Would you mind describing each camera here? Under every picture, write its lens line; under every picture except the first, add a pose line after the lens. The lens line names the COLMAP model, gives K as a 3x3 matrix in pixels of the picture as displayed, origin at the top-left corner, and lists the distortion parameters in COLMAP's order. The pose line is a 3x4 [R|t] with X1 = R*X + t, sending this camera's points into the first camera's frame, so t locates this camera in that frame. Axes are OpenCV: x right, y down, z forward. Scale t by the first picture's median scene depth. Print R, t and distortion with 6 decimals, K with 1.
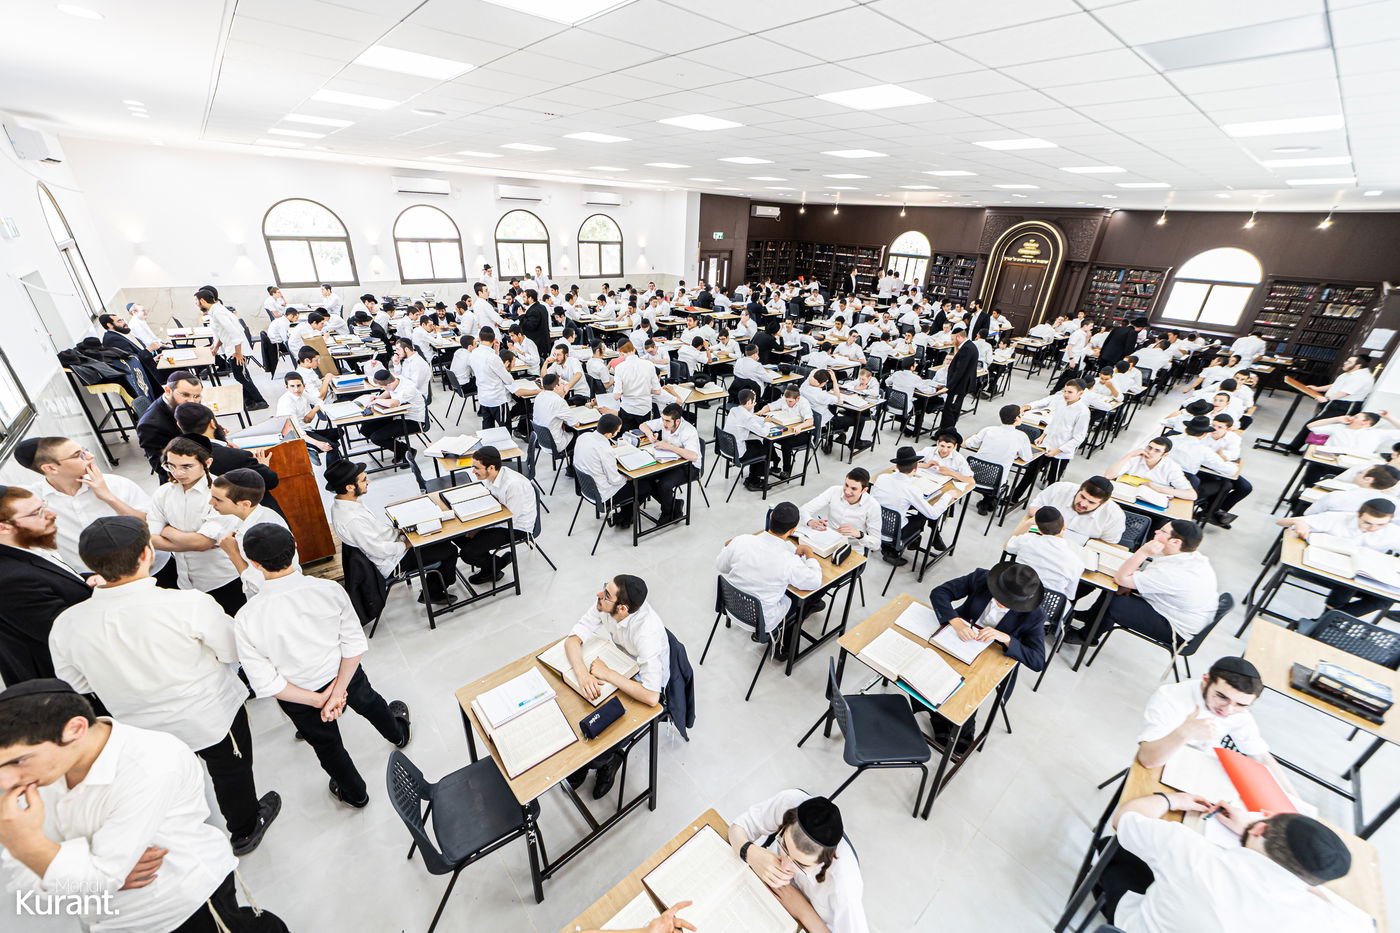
lens RADIAL K [[538.5, 0, 700.0], [0, 538.5, 466.5], [0, 0, 1]] dist [-0.026889, 0.009991]
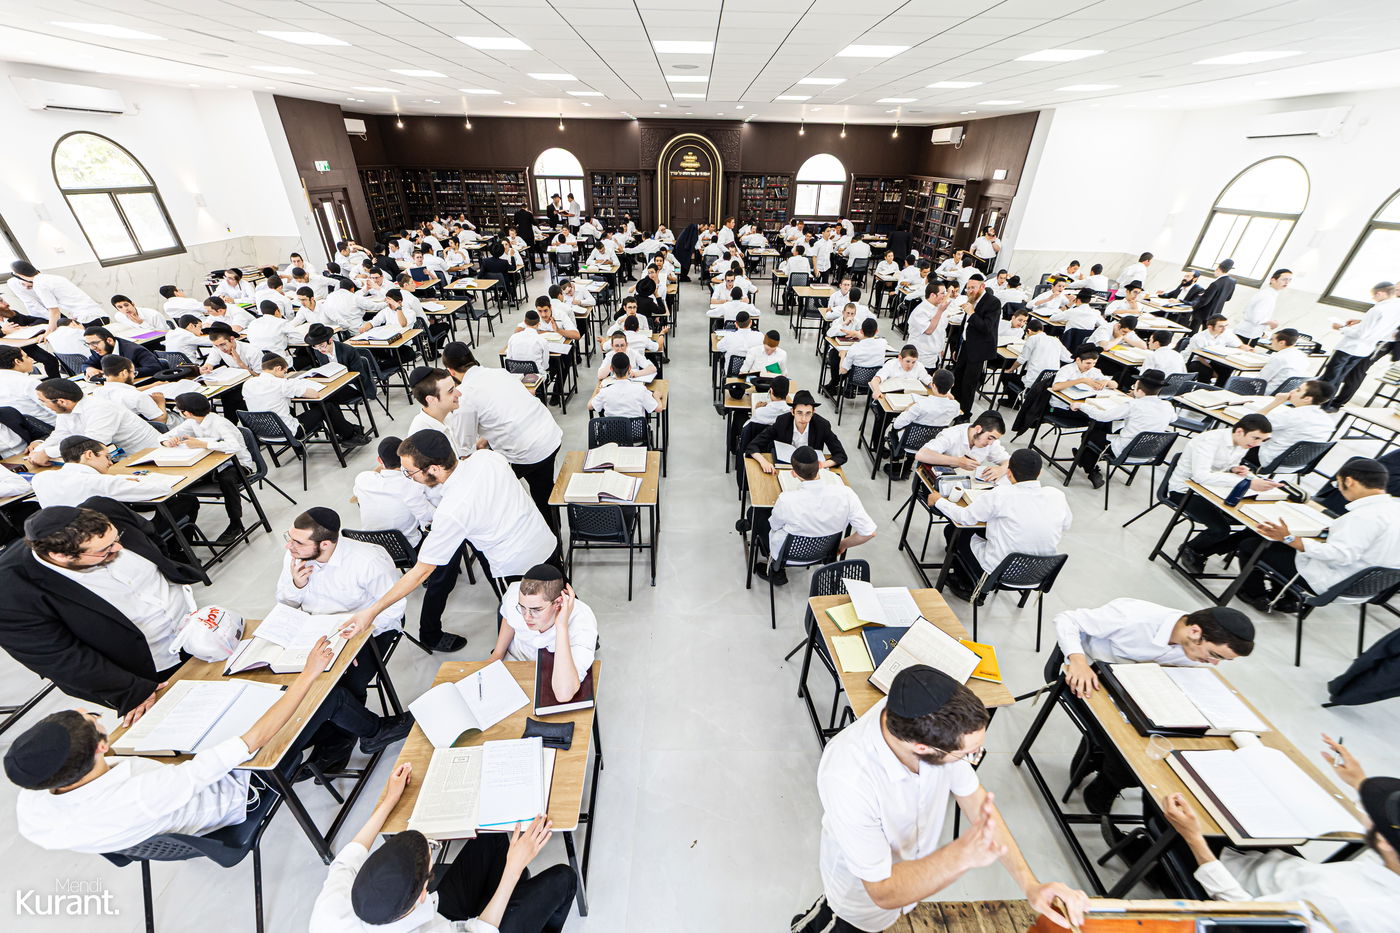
lens RADIAL K [[538.5, 0, 700.0], [0, 538.5, 466.5], [0, 0, 1]] dist [-0.026889, 0.009991]
pose [[0.654050, -0.408565, 0.636627, -0.236550], [0.322394, 0.911891, 0.254003, -0.108130], [-0.684311, 0.039114, 0.728141, 0.216179]]
